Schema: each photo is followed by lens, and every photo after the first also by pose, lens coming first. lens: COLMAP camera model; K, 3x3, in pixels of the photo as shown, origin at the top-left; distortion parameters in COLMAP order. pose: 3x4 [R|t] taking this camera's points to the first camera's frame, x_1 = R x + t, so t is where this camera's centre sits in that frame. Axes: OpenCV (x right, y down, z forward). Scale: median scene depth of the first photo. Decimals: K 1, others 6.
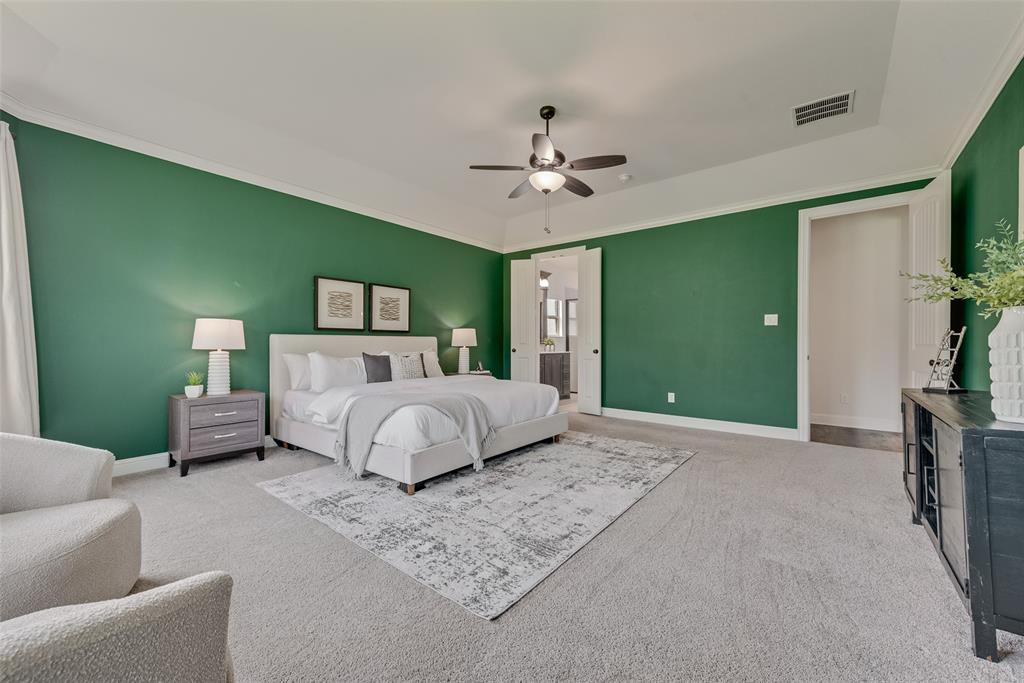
lens RADIAL K [[400.1, 0, 512.0], [0, 400.1, 341.5], [0, 0, 1]] dist [0.015670, -0.005560]
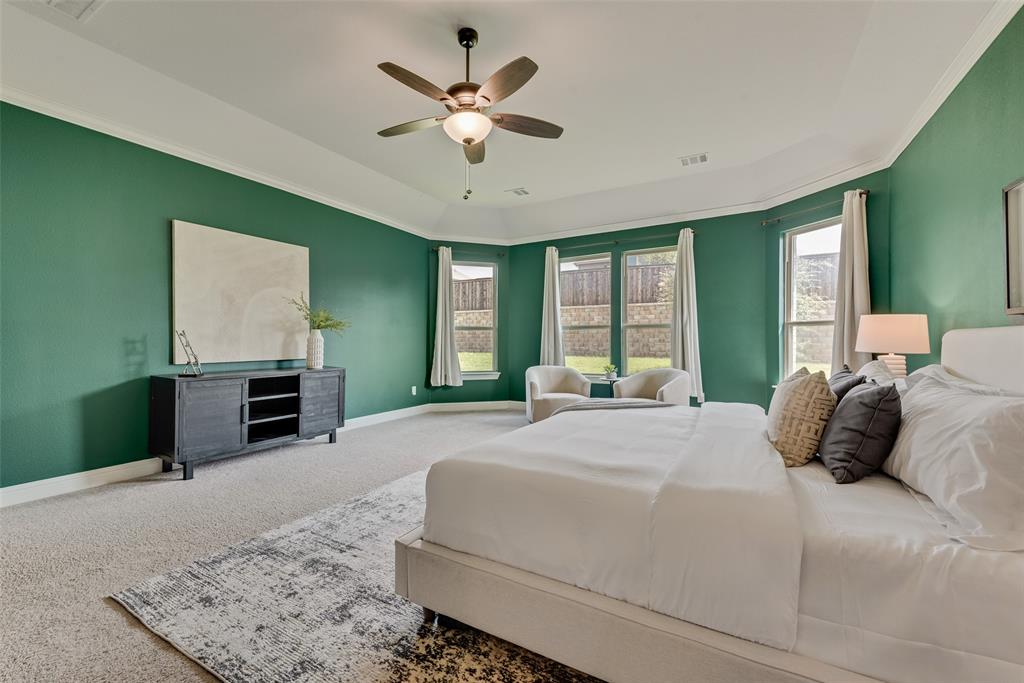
lens RADIAL K [[409.3, 0, 513.5], [0, 409.3, 348.2], [0, 0, 1]] dist [0.016095, -0.006163]
pose [[-0.987514, -0.002721, -0.157505, 0.113431], [-0.005066, 0.999882, 0.014489, -0.001996], [0.157447, 0.015106, -0.987412, 1.661142]]
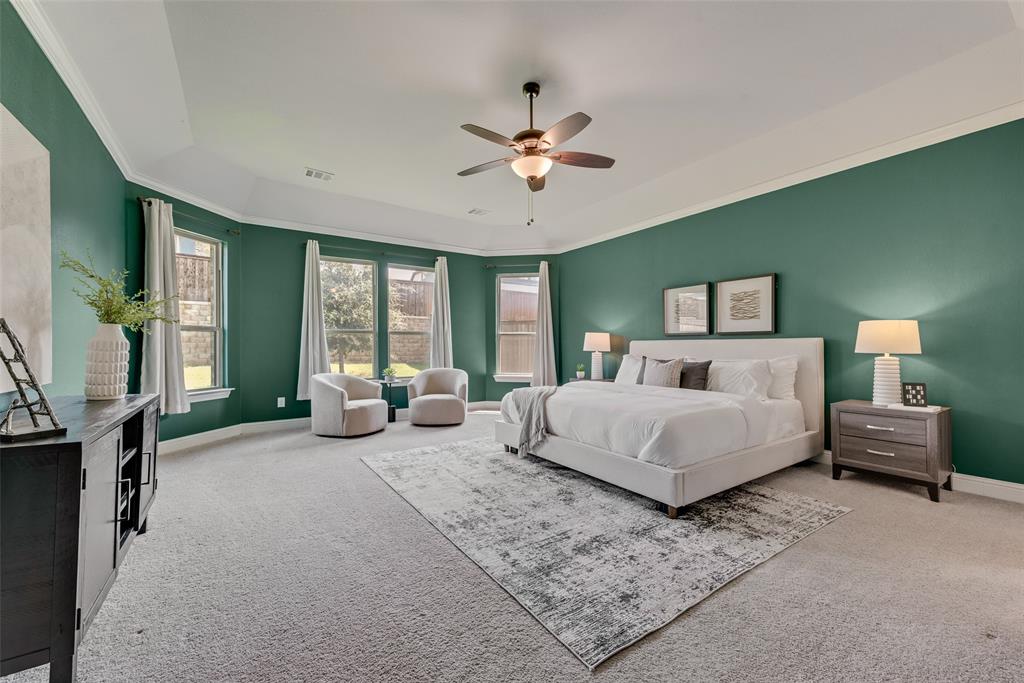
lens RADIAL K [[400.1, 0, 512.0], [0, 400.1, 341.5], [0, 0, 1]] dist [0.015670, -0.005560]
pose [[-0.301227, -0.014059, -0.953449, 0.892115], [0.004252, 0.999862, -0.016086, 0.003997], [0.953543, -0.008900, -0.301126, 1.149347]]
